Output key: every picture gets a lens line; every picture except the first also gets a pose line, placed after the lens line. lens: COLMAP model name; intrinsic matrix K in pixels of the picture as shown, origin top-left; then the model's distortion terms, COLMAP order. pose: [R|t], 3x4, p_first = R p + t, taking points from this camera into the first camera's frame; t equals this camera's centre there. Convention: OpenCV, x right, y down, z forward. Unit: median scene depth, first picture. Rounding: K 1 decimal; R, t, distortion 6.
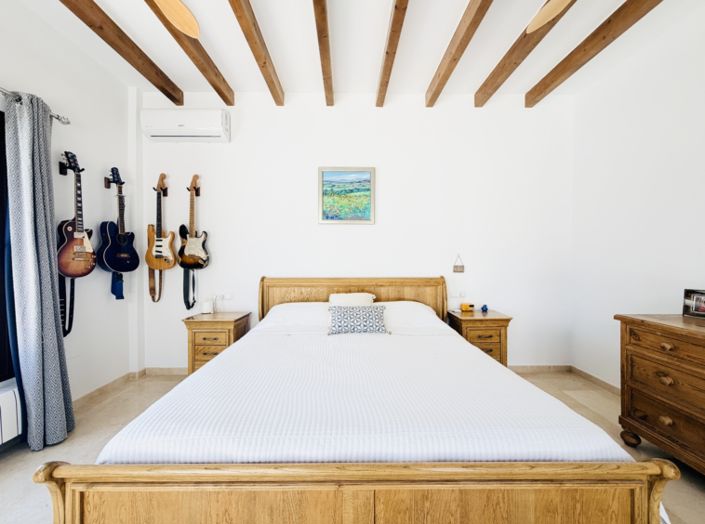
lens RADIAL K [[281.2, 0, 353.8], [0, 281.2, 264.0], [0, 0, 1]] dist [0.000603, -0.000134]
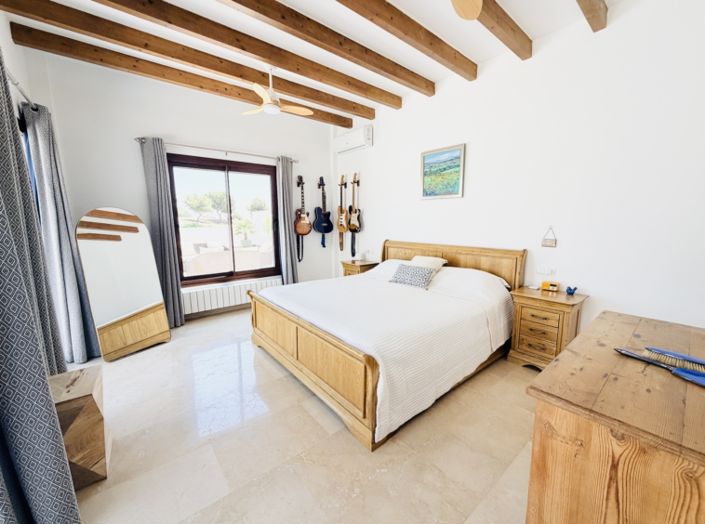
lens RADIAL K [[281.2, 0, 348.3], [0, 281.2, 261.7], [0, 0, 1]] dist [0.000603, -0.000134]
pose [[0.622353, 0.113828, -0.774416, 0.701389], [-0.008218, 0.990265, 0.138951, -0.042967], [0.782694, -0.080112, 0.617230, -0.049627]]
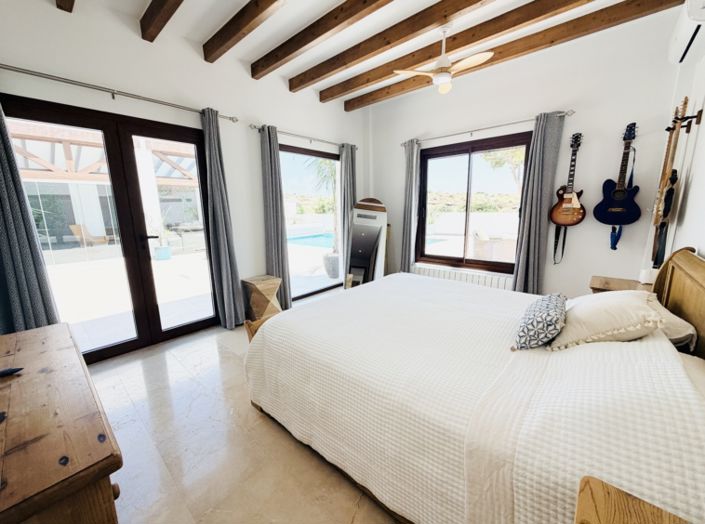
lens RADIAL K [[281.2, 0, 355.5], [0, 281.2, 262.3], [0, 0, 1]] dist [0.000603, -0.000134]
pose [[-0.662678, 0.153147, -0.733078, 0.612441], [0.007642, 0.980199, 0.197865, -0.049336], [0.748865, 0.125519, -0.650727, 0.895845]]
